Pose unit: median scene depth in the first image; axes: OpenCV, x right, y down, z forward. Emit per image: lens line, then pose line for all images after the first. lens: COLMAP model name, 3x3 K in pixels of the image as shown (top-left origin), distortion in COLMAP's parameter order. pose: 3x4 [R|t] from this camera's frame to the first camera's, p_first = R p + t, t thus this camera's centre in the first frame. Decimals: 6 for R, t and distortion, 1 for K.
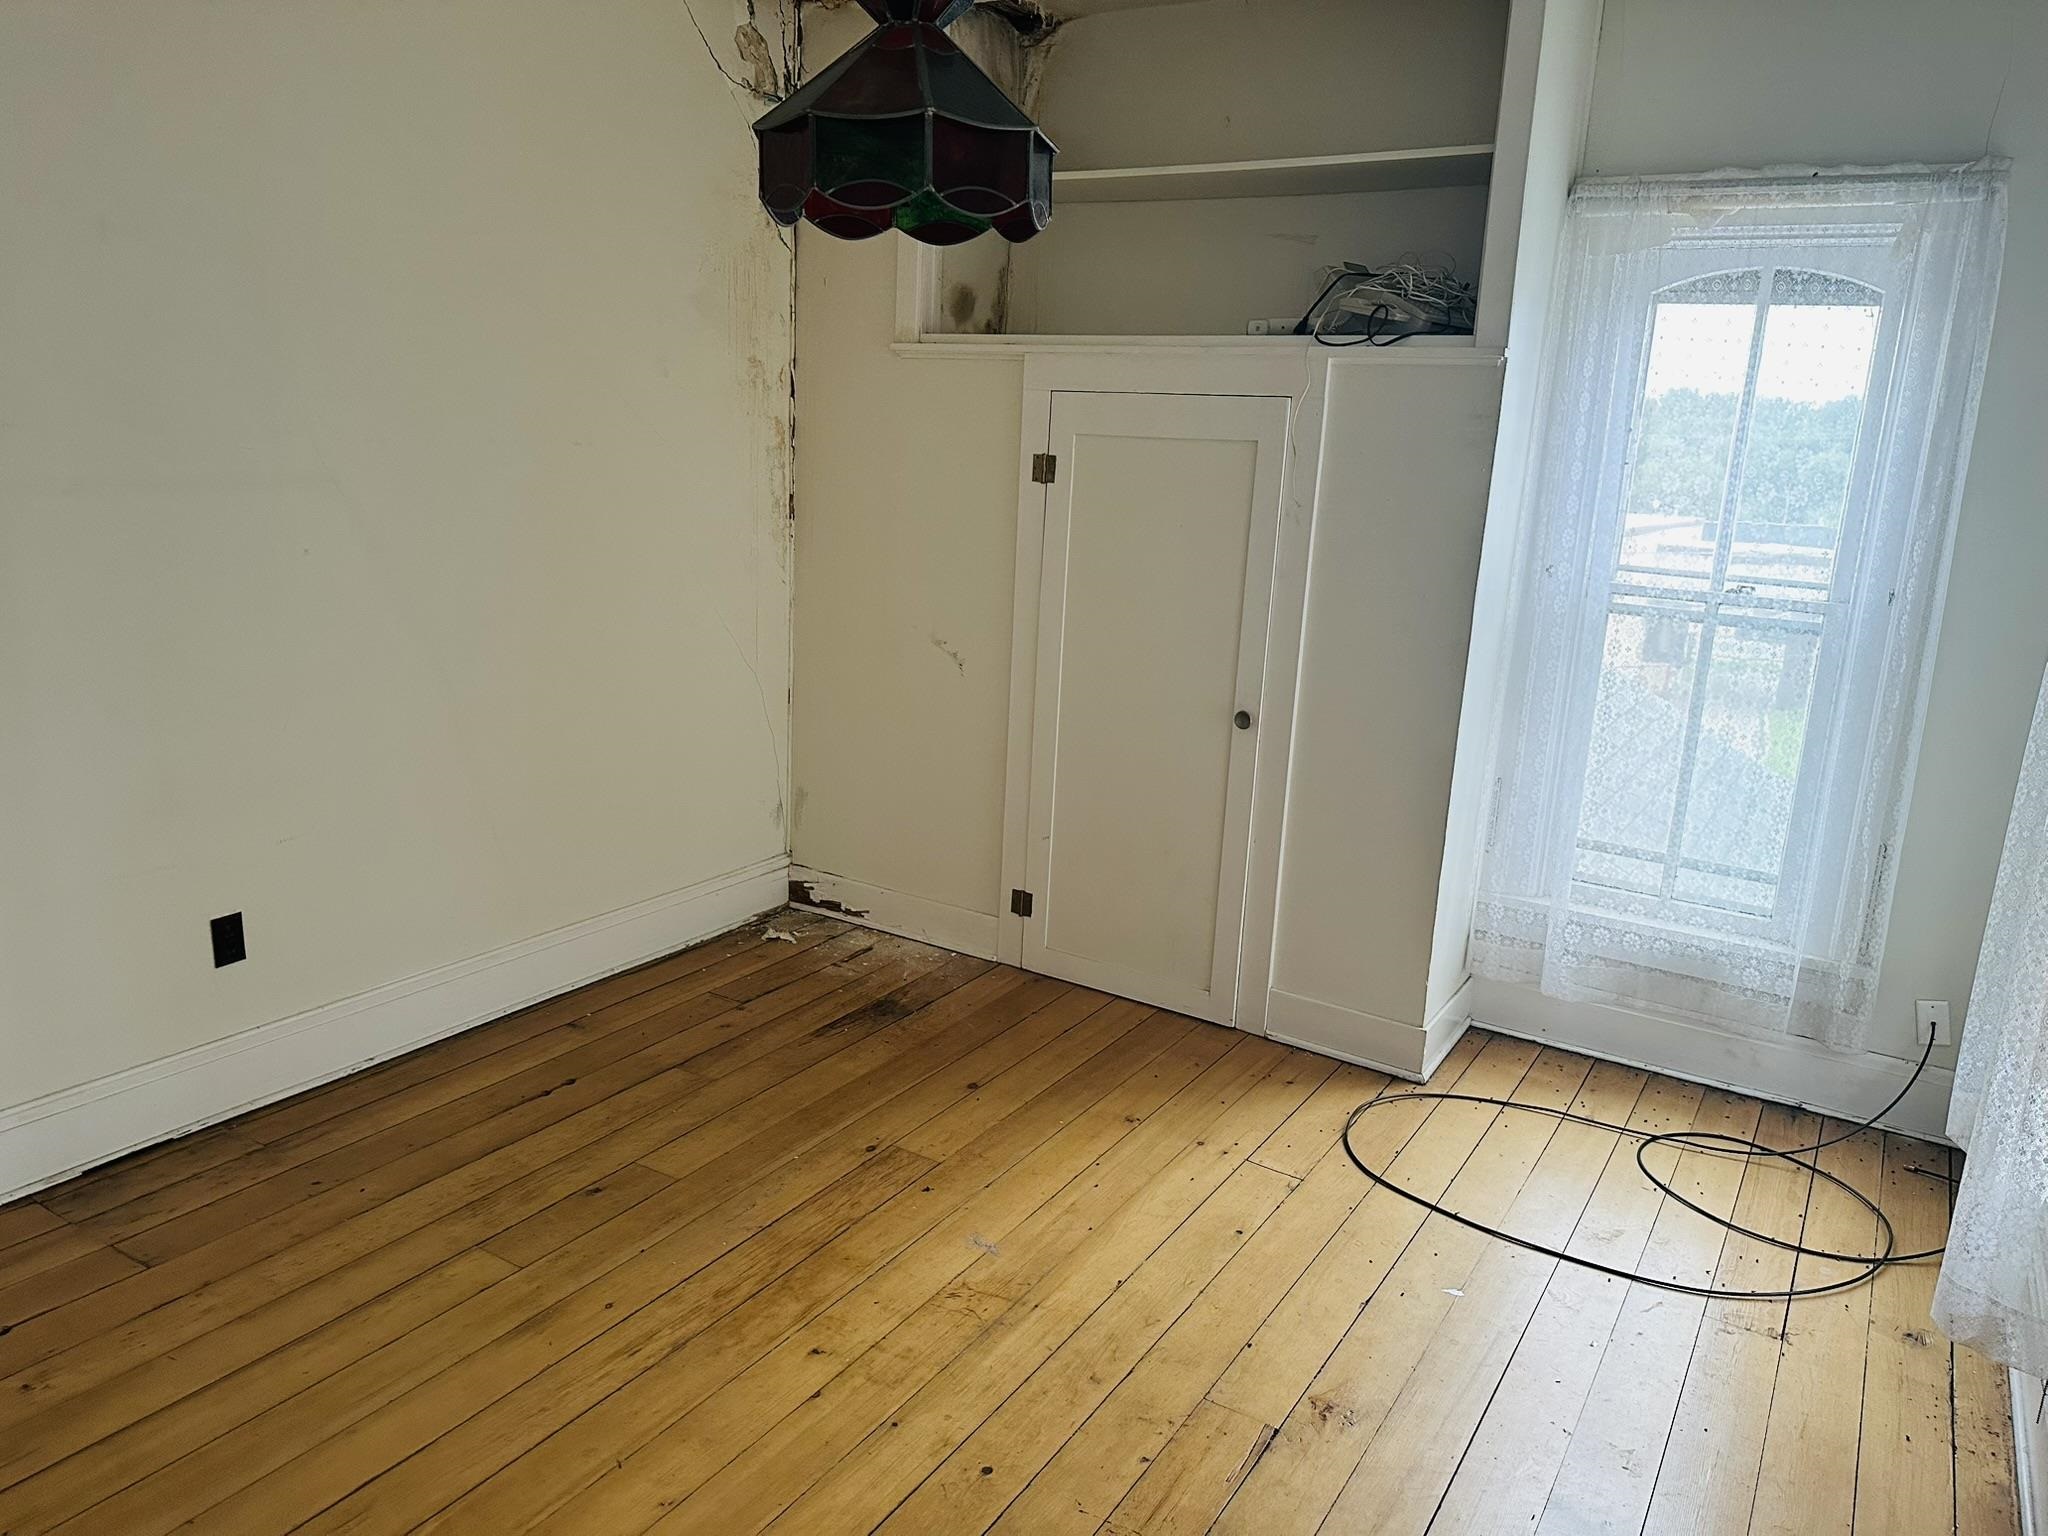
lens RADIAL K [[1423.5, 0, 1015.8], [0, 1423.5, 777.3], [0, 0, 1]] dist [0.082181, -0.135307]
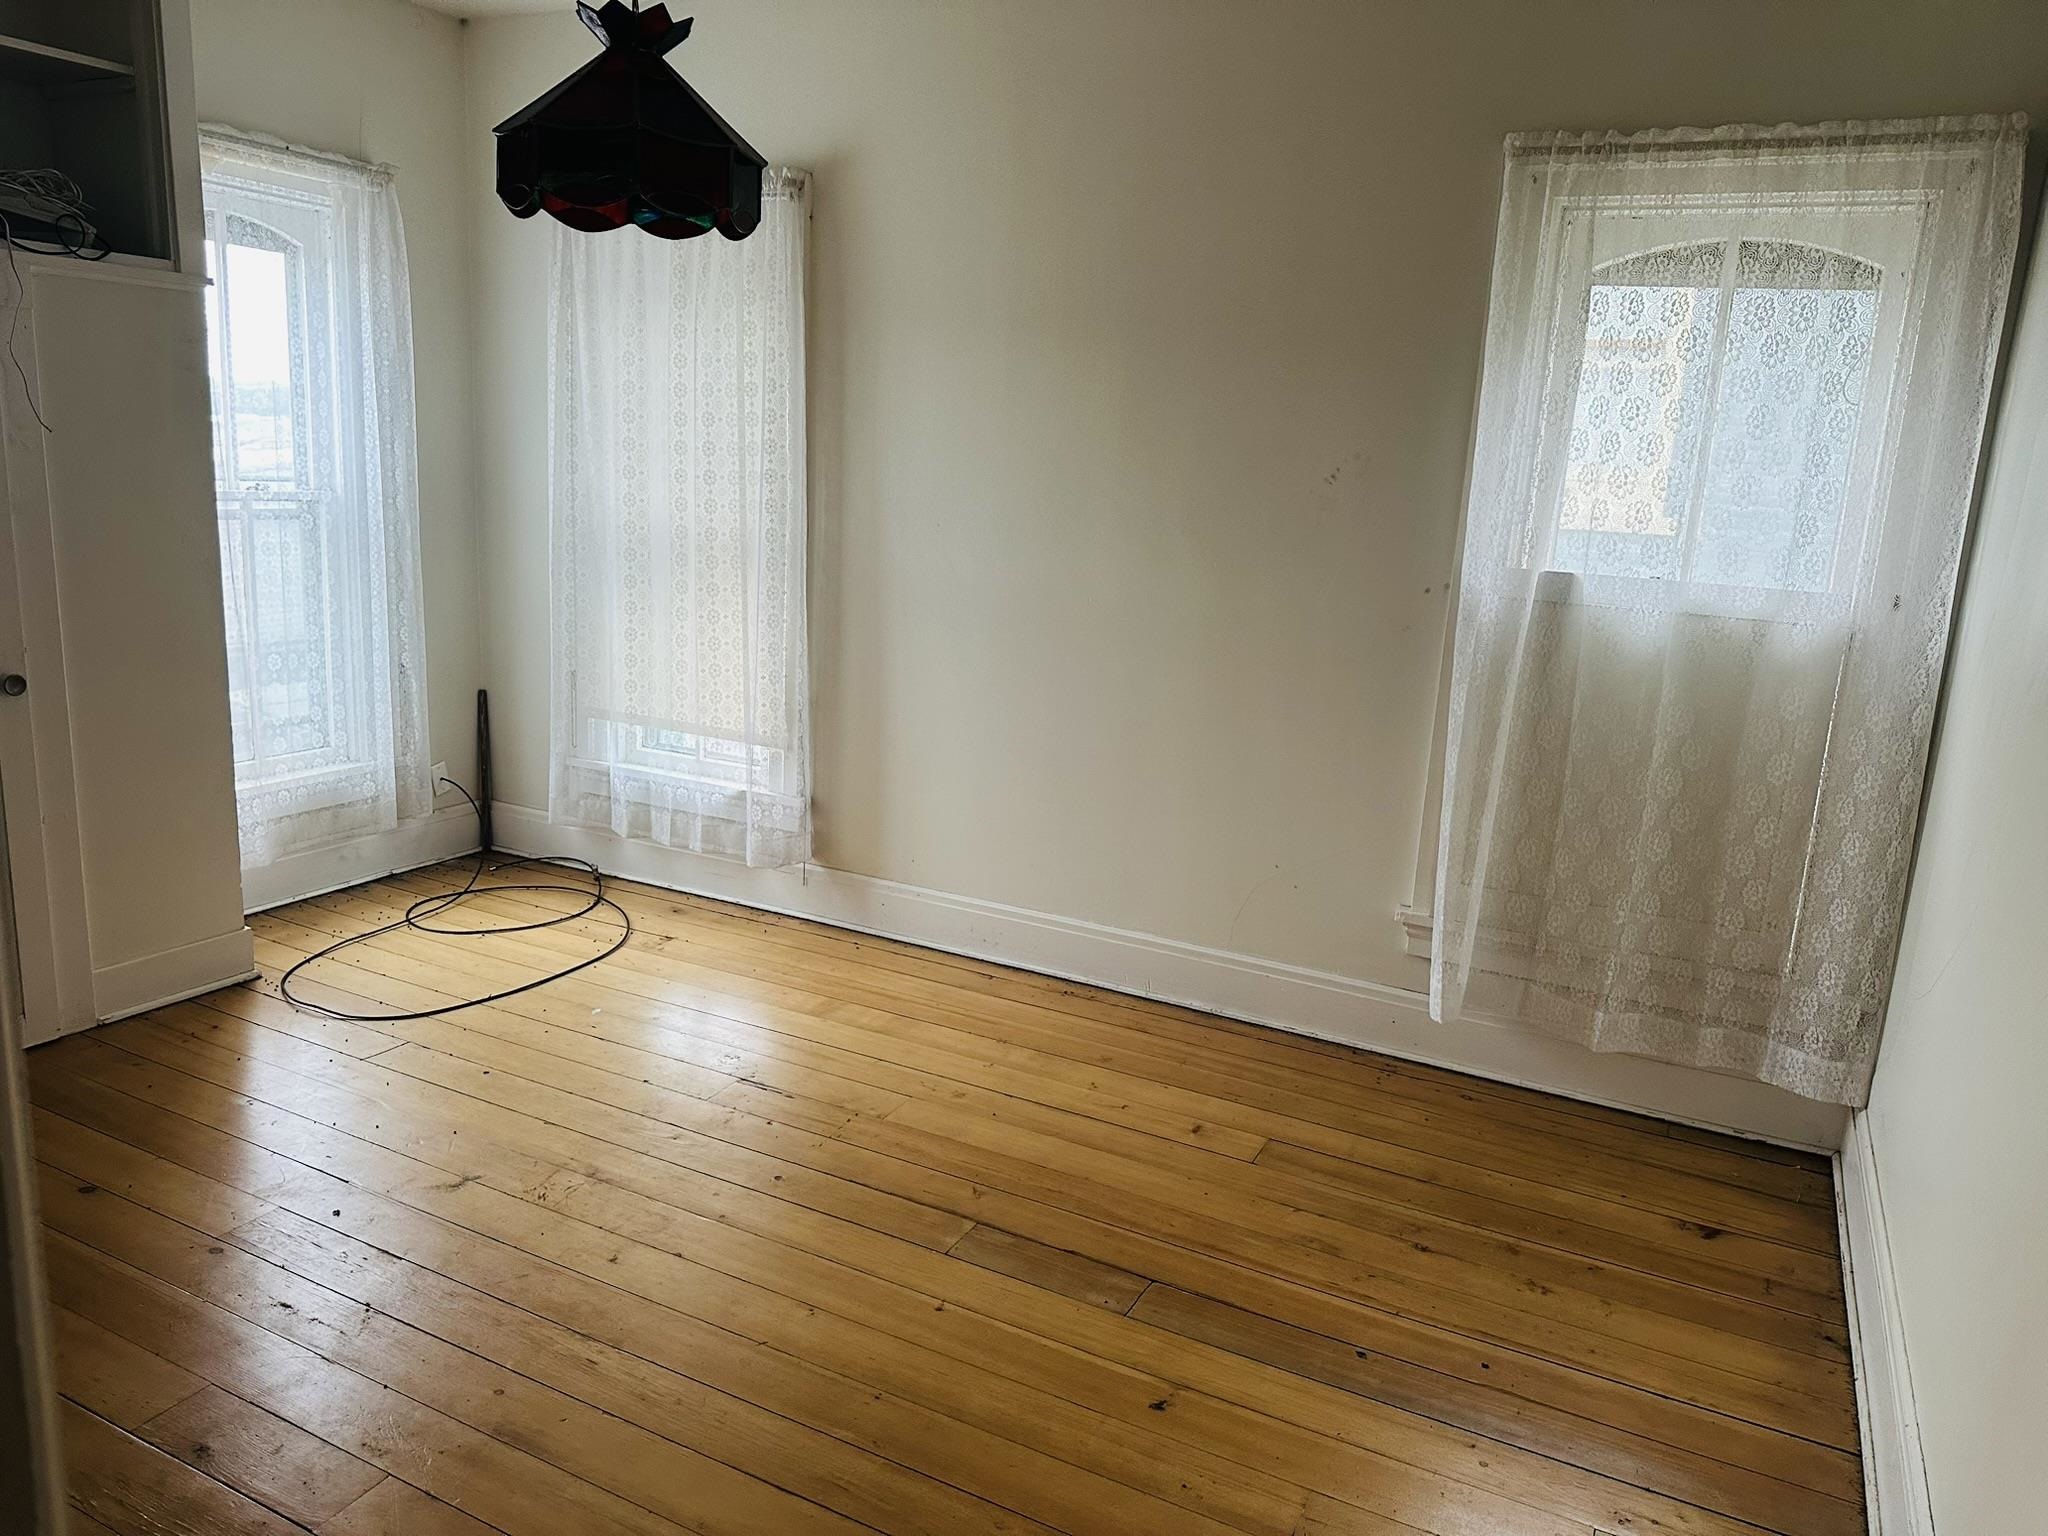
lens RADIAL K [[1423.5, 0, 1015.8], [0, 1423.5, 777.3], [0, 0, 1]] dist [0.082181, -0.135307]
pose [[-0.084916, -0.269597, 0.959222, -0.806288], [0.165652, 0.945481, 0.280400, -0.141983], [-0.982522, 0.182708, -0.035627, 0.497060]]
